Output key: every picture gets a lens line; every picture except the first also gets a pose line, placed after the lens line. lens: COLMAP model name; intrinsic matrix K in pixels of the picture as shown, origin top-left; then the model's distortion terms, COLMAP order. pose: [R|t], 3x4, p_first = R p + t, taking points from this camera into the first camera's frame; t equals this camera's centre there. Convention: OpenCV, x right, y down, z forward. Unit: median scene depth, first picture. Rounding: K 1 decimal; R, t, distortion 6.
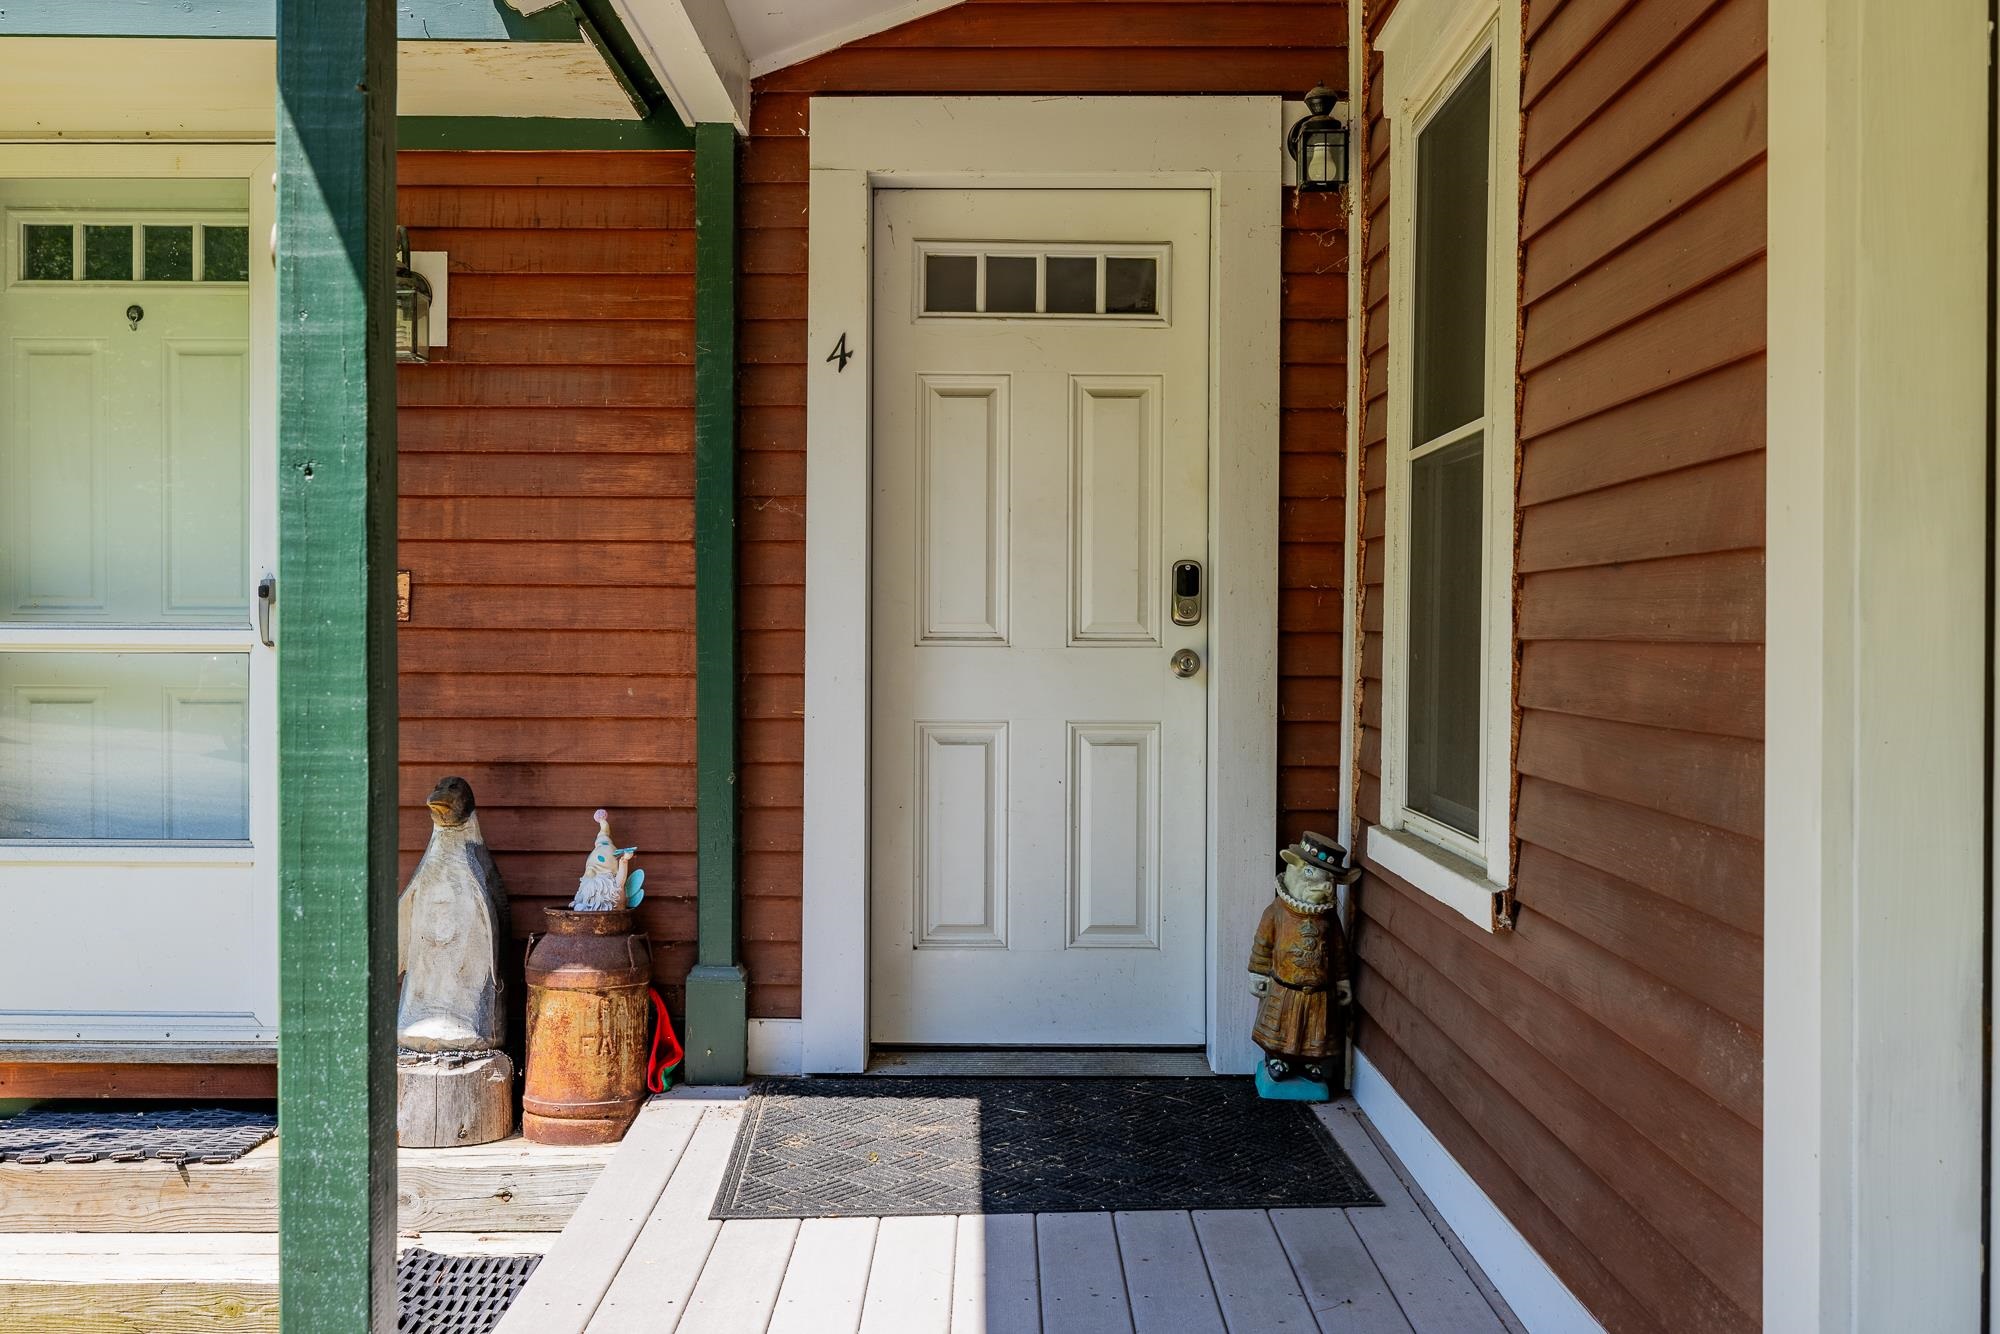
lens RADIAL K [[1880.8, 0, 1003.7], [0, 1880.8, 663.0], [0, 0, 1]] dist [0.013976, 0.000000]
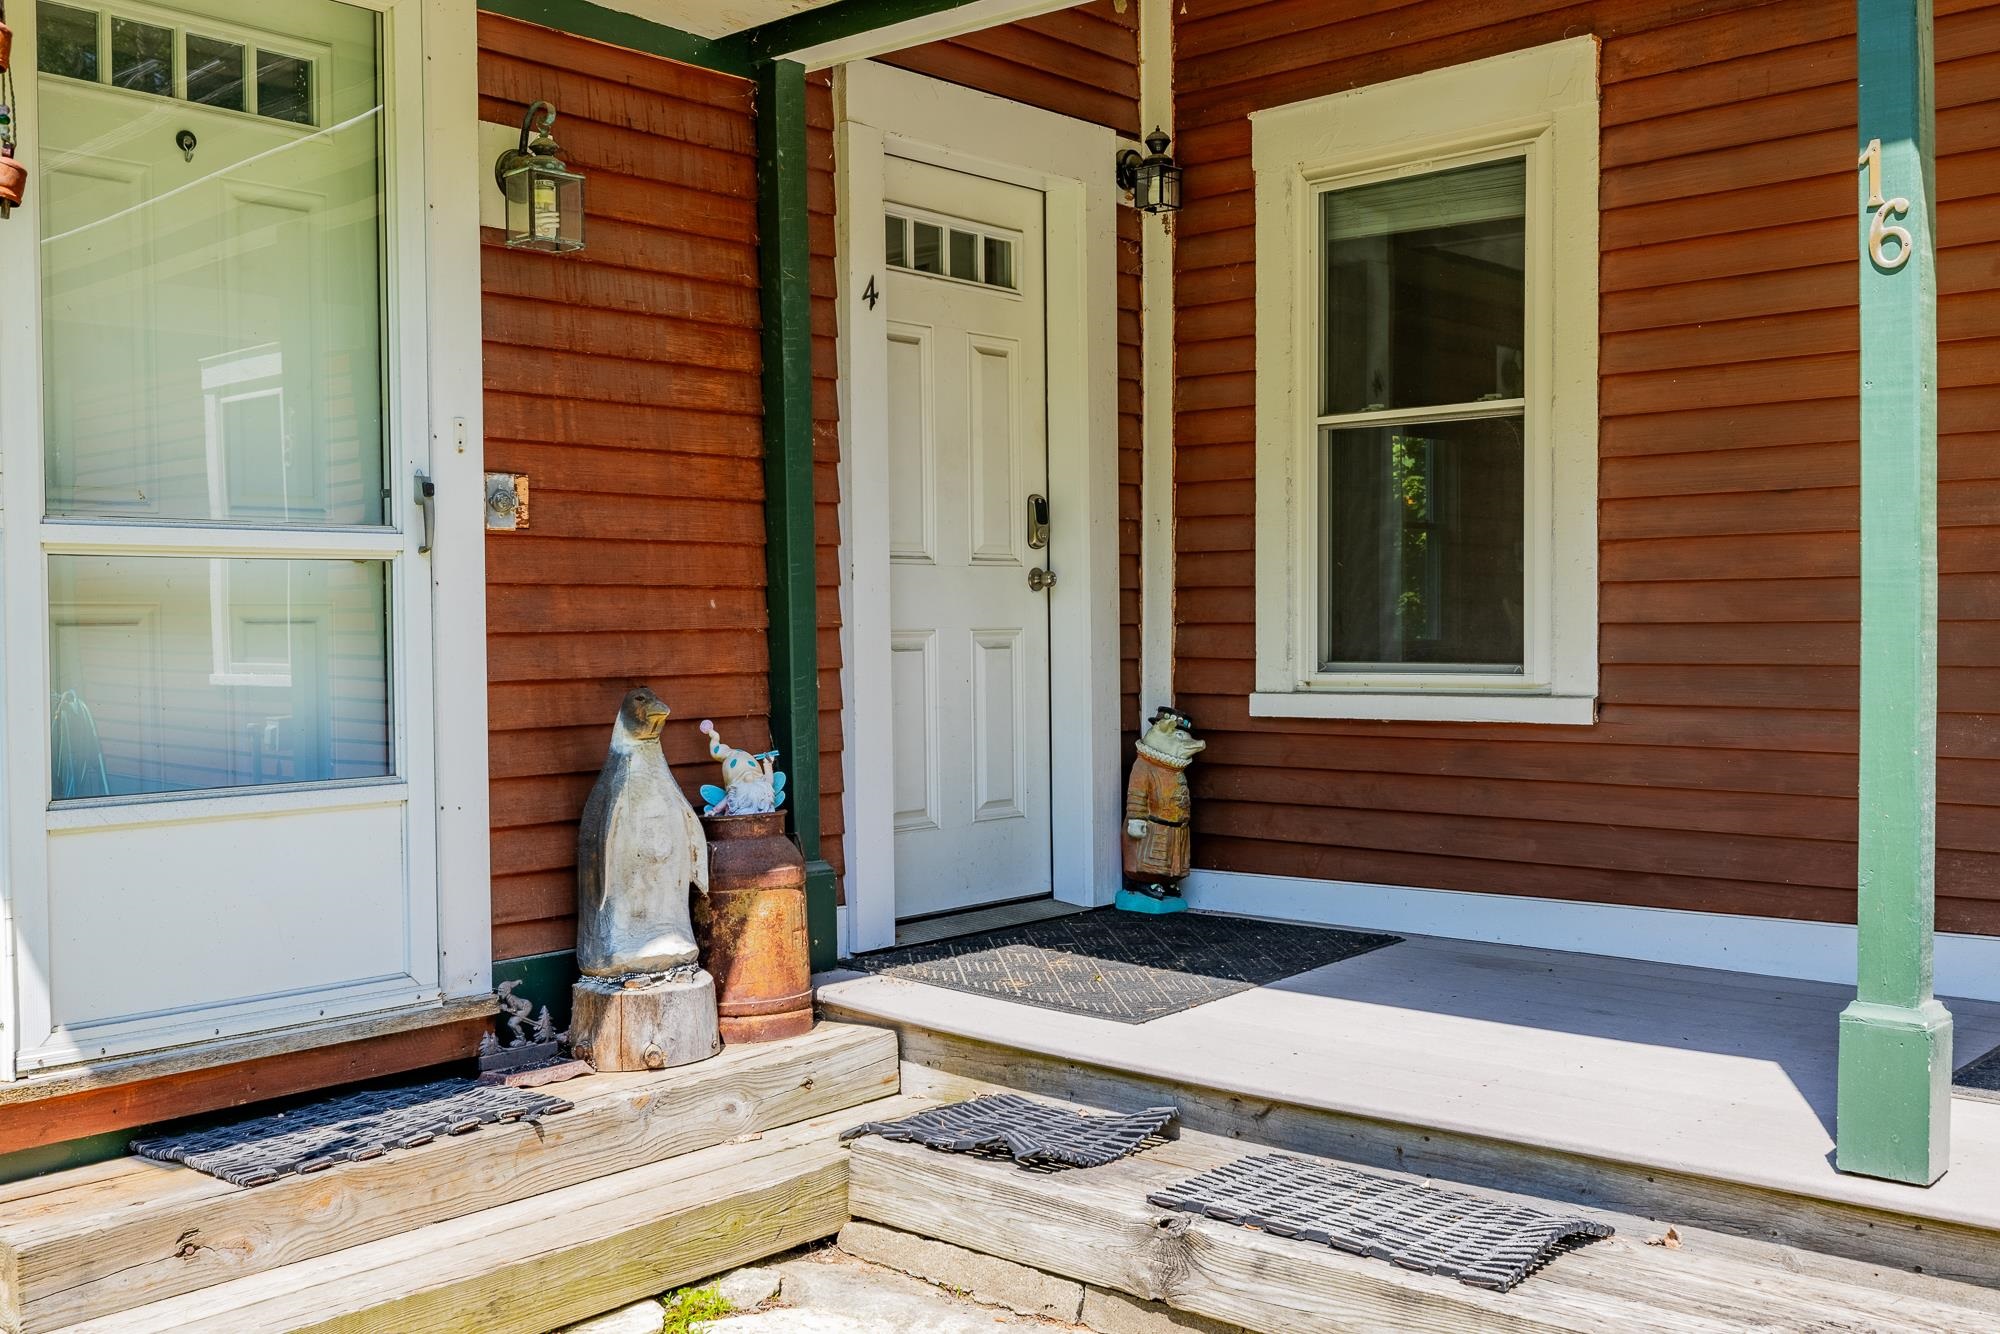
lens RADIAL K [[1880.8, 0, 1006.9], [0, 1880.8, 666.6], [0, 0, 1]] dist [0.013976, 0.000000]
pose [[0.670628, -0.031165, 0.741139, -0.845370], [0.027825, 0.999471, 0.016850, 0.036457], [-0.741272, 0.009322, 0.671140, 0.203897]]
